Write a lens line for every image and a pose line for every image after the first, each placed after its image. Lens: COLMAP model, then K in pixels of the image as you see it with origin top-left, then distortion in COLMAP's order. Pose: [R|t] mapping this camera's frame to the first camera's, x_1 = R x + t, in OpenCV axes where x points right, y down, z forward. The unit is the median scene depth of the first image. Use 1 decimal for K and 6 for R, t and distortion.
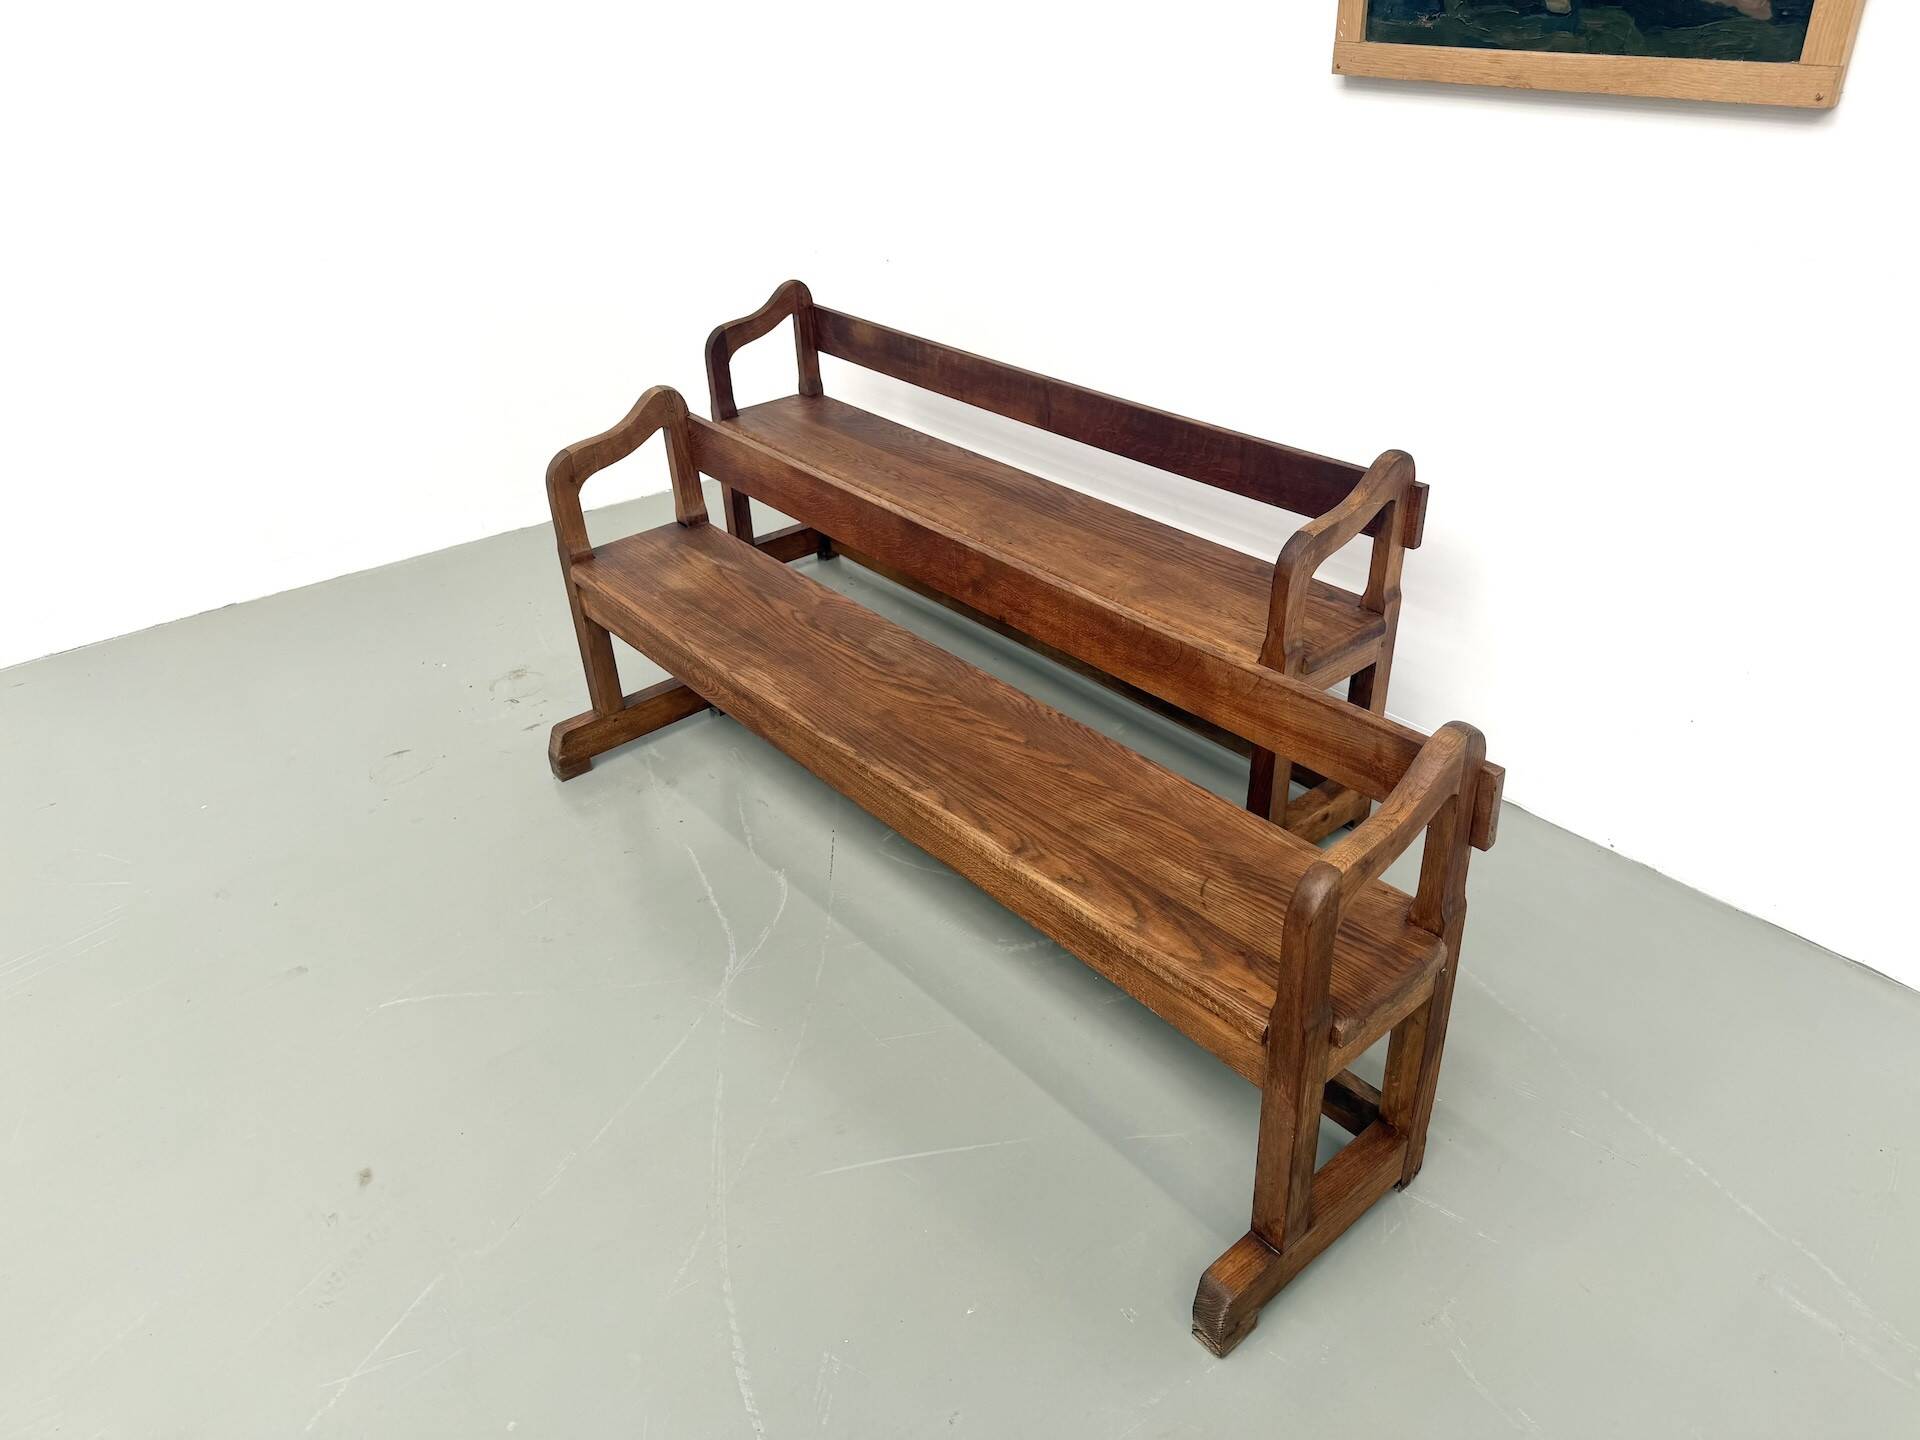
lens RADIAL K [[1355.7, 0, 953.7], [0, 1355.7, 718.0], [0, 0, 1]] dist [0.079112, -0.114906]
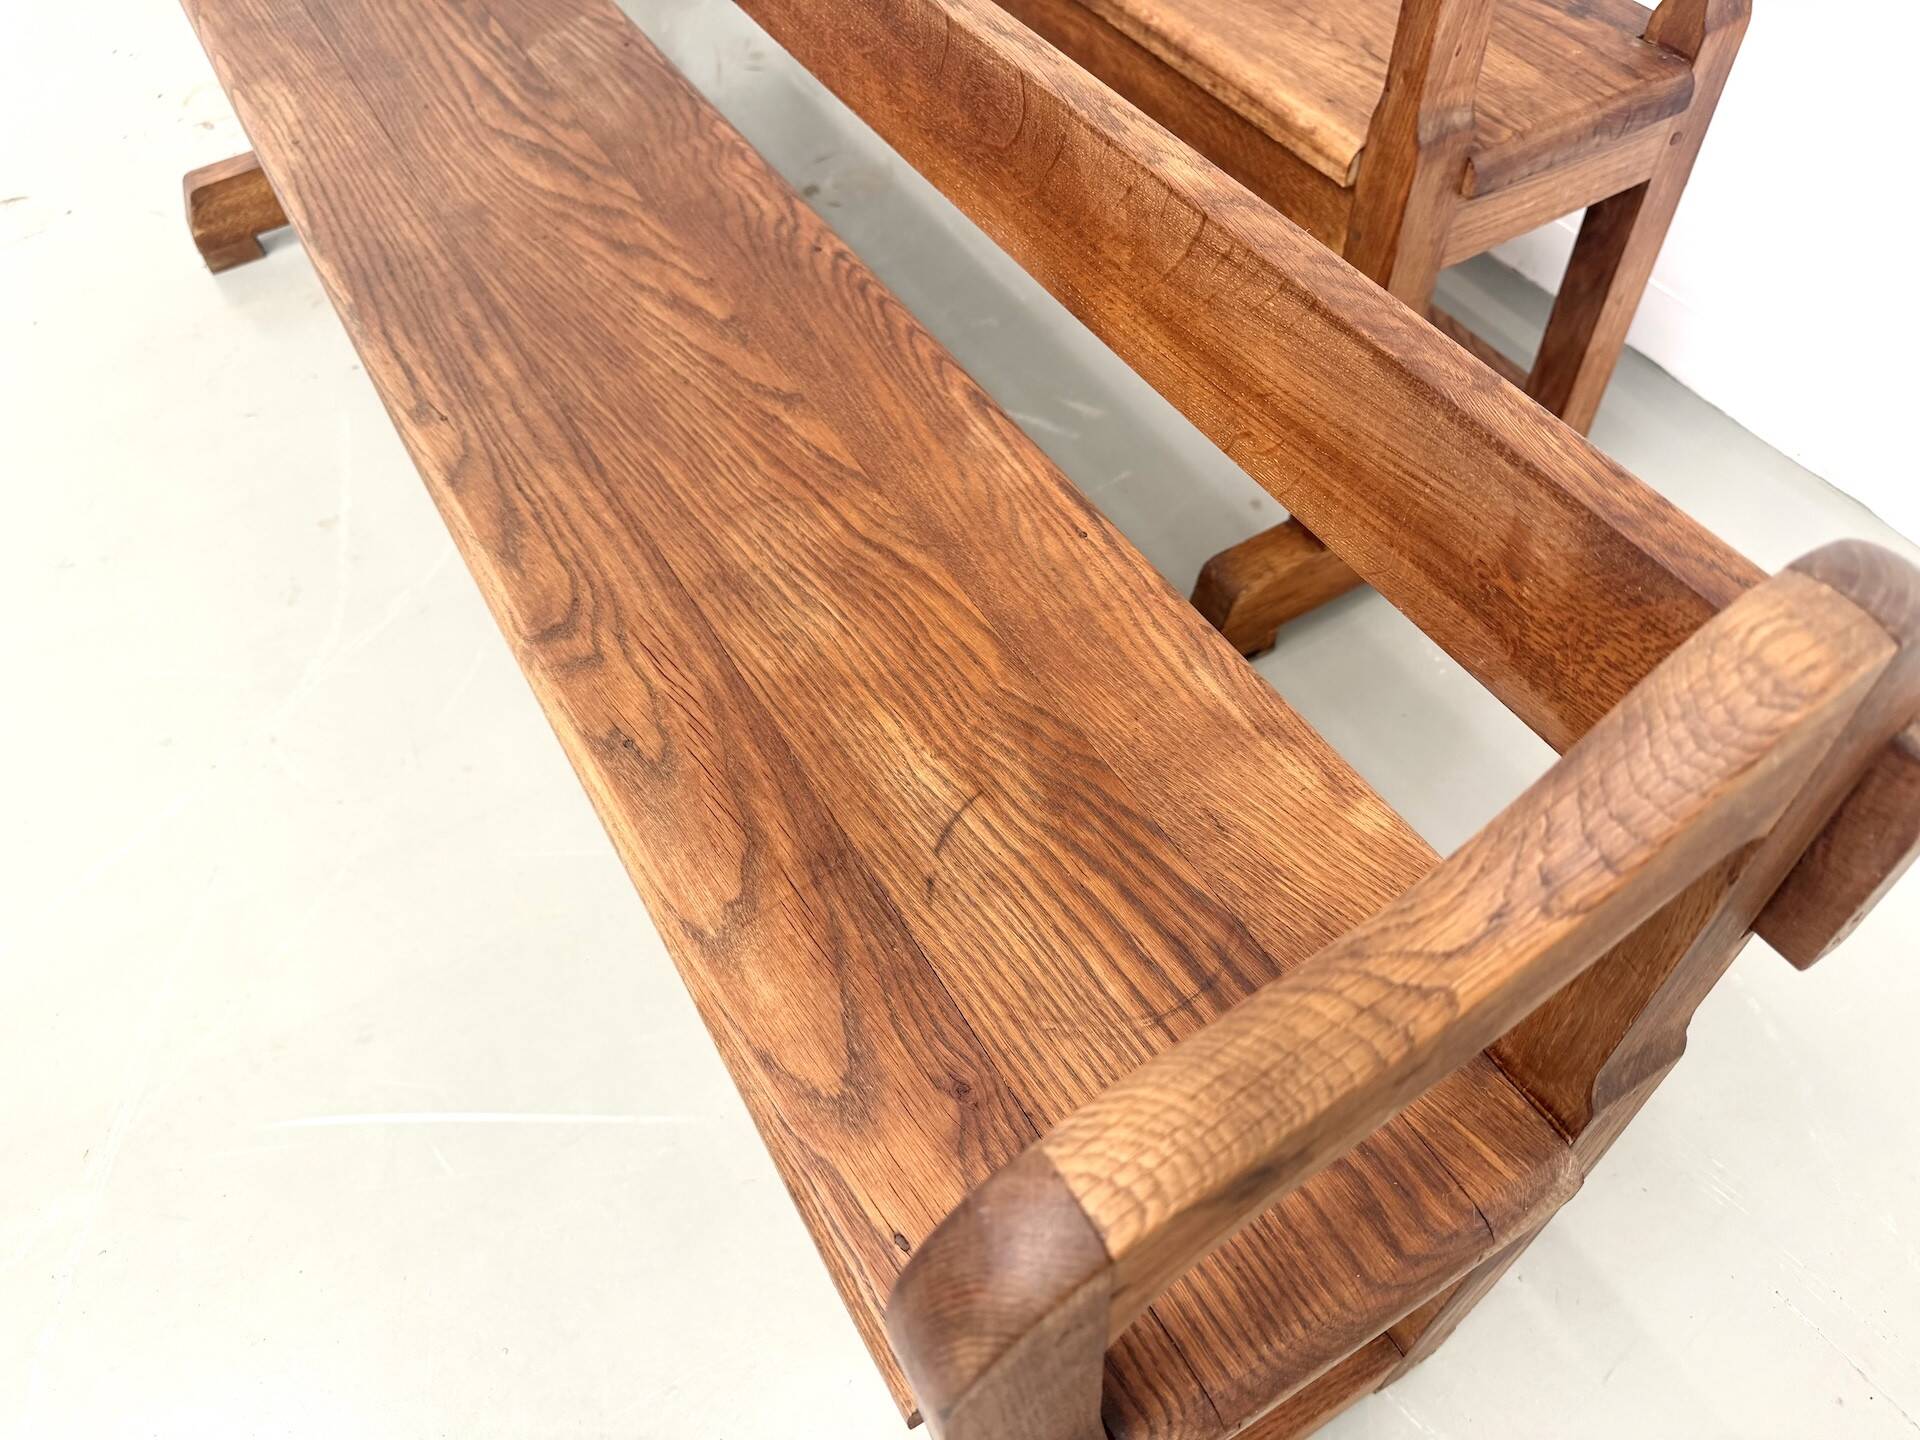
lens RADIAL K [[1355.7, 0, 960.5], [0, 1355.7, 737.7], [0, 0, 1]] dist [0.079112, -0.114906]
pose [[0.984873, 0.130807, -0.113644, 0.170367], [-0.078680, 0.921925, 0.379294, -0.026457], [0.154386, -0.364615, 0.918271, 0.514076]]
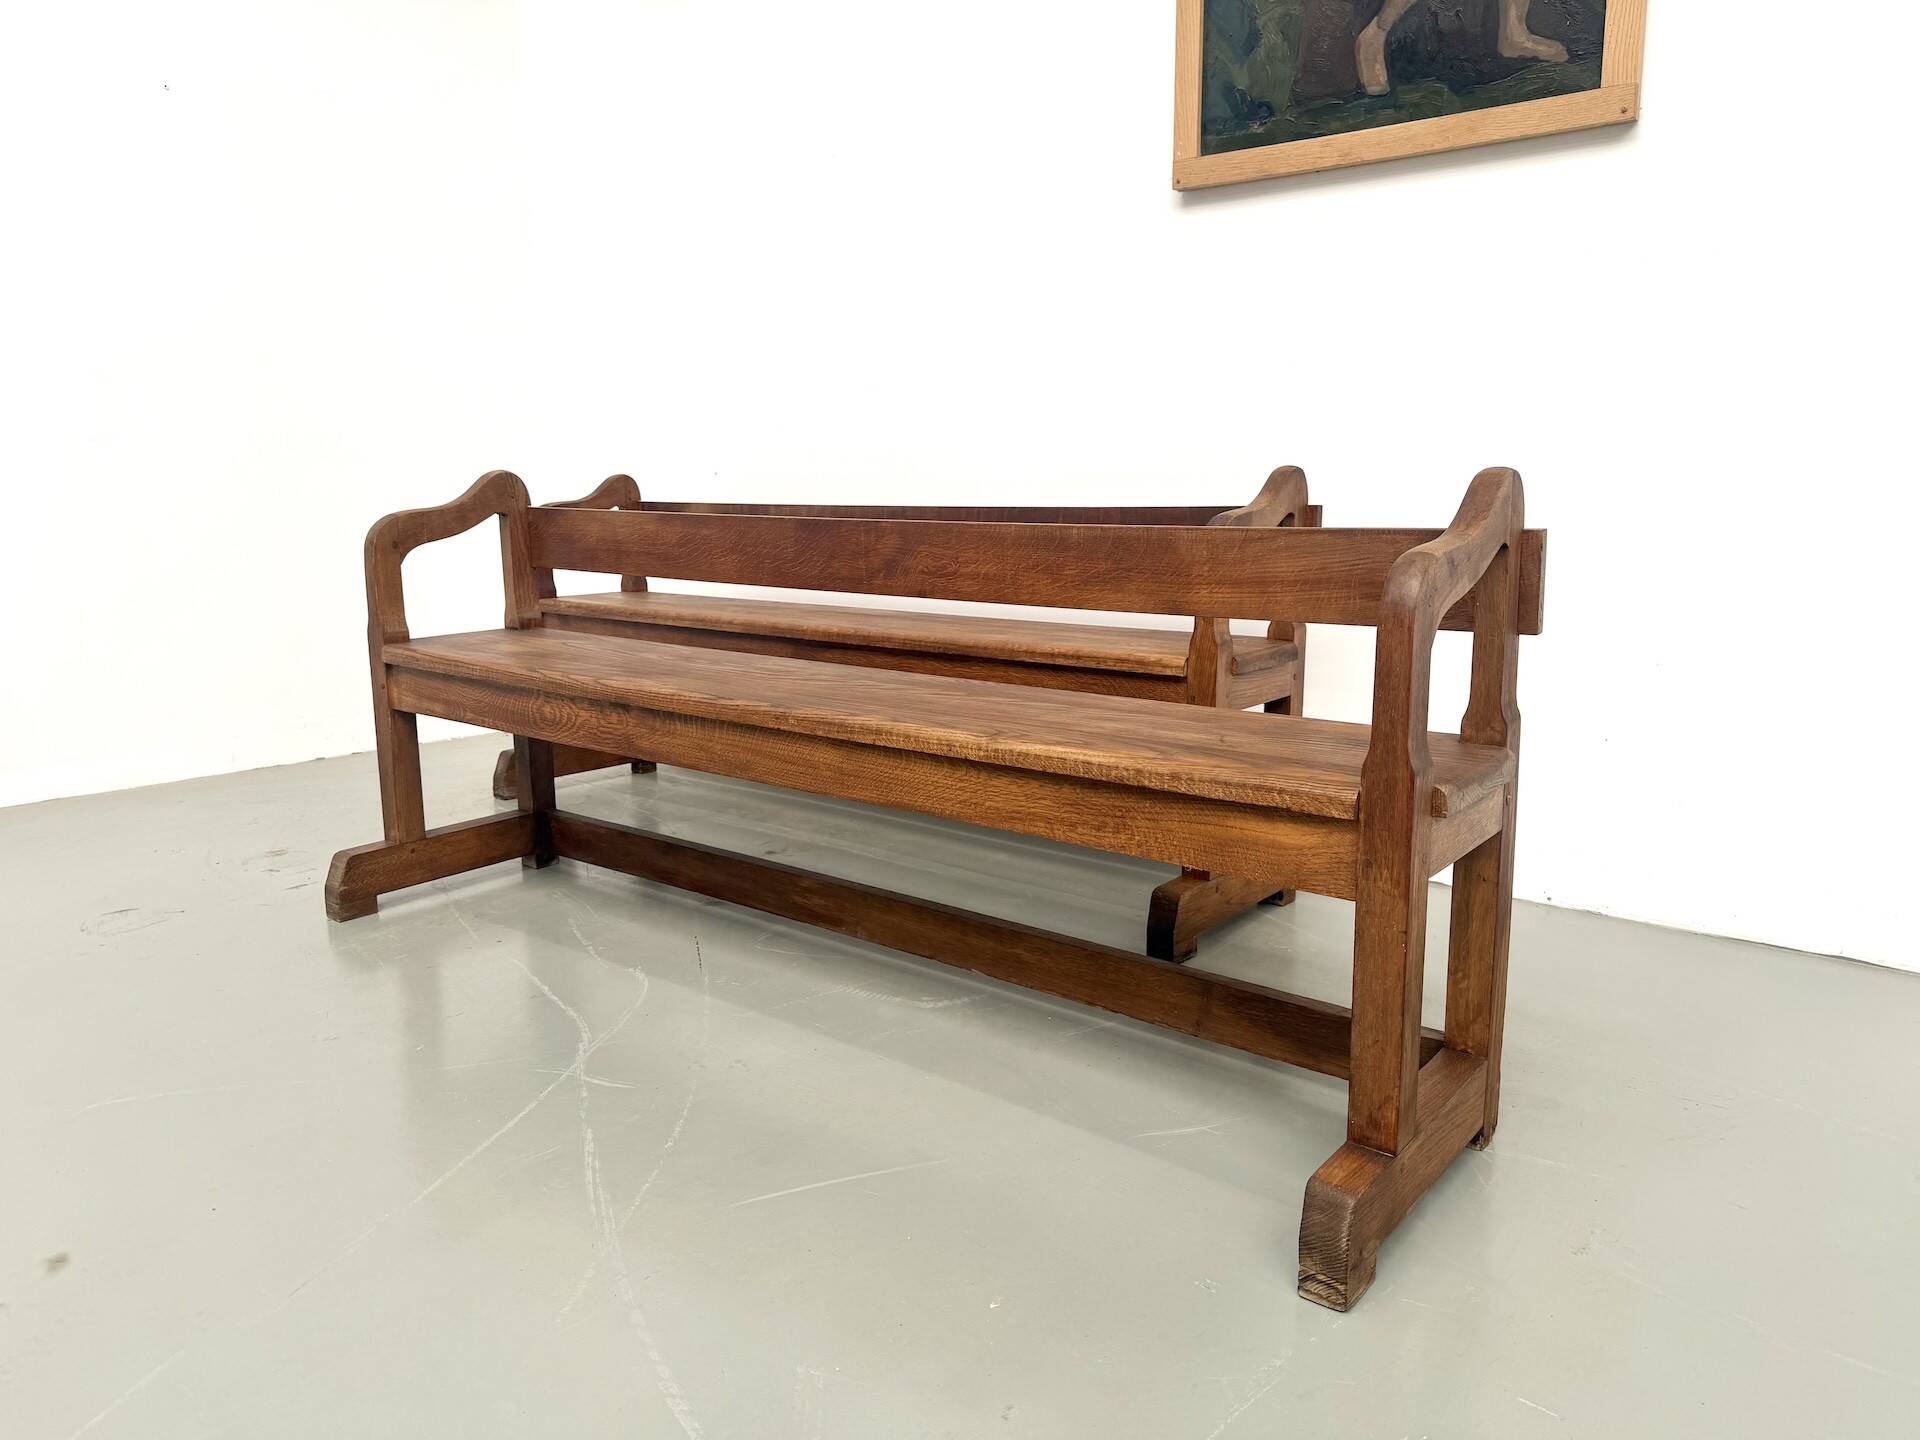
lens RADIAL K [[1355.7, 0, 955.4], [0, 1355.7, 717.2], [0, 0, 1]] dist [0.079112, -0.114906]
pose [[0.979794, 0.001181, 0.200006, -0.115407], [0.071402, 0.932026, -0.355287, 0.306372], [-0.186830, 0.362389, 0.913109, 0.186593]]
